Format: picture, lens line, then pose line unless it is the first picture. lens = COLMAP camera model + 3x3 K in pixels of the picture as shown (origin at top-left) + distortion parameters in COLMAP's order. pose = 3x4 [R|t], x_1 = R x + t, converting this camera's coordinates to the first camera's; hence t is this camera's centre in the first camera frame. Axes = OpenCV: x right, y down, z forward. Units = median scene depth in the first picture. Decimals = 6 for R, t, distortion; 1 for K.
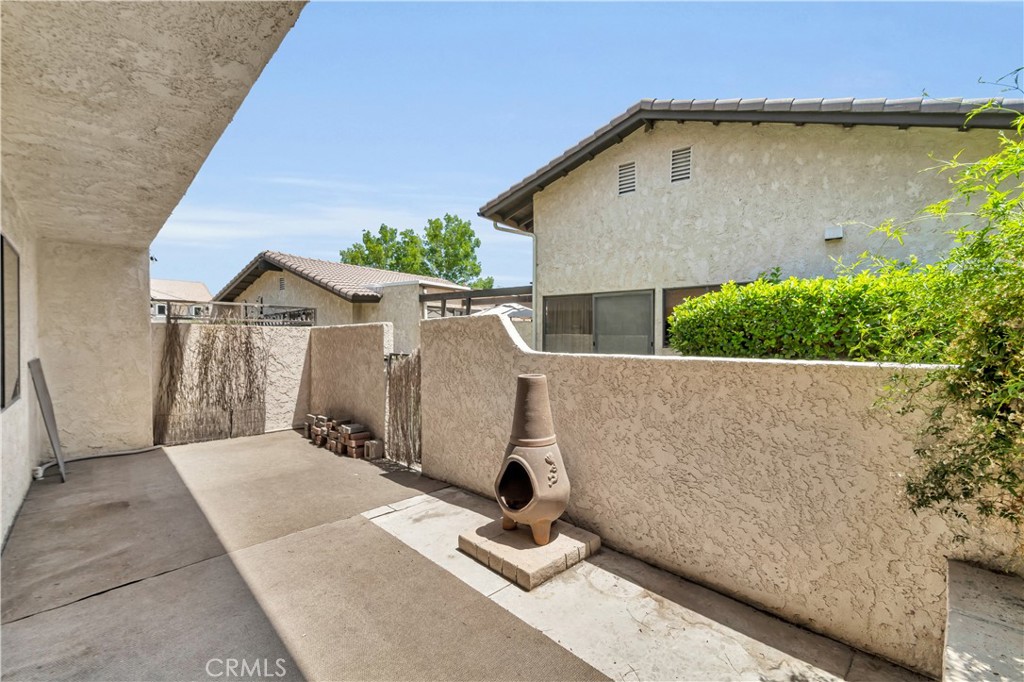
lens RADIAL K [[416.8, 0, 510.6], [0, 416.8, 348.3], [0, 0, 1]] dist [0.002197, 0.000212]
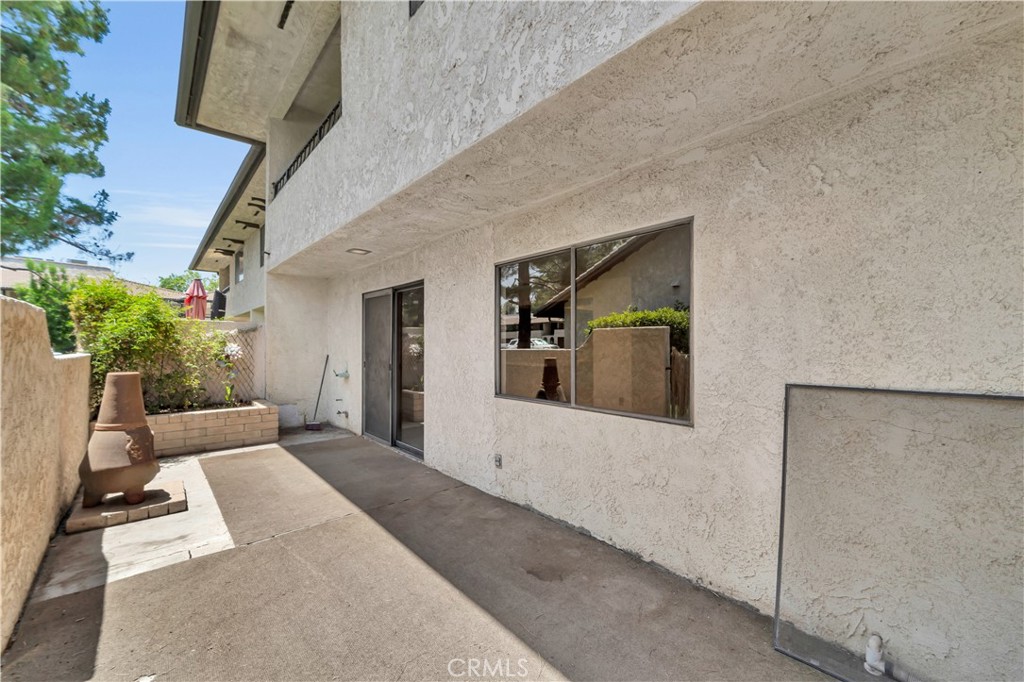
lens RADIAL K [[416.8, 0, 515.4], [0, 416.8, 340.6], [0, 0, 1]] dist [0.002197, 0.000212]
pose [[-0.998214, -0.002469, 0.059694, -1.046736], [-0.001567, 0.999884, 0.015154, -0.042800], [-0.059724, 0.015033, -0.998102, 1.926028]]
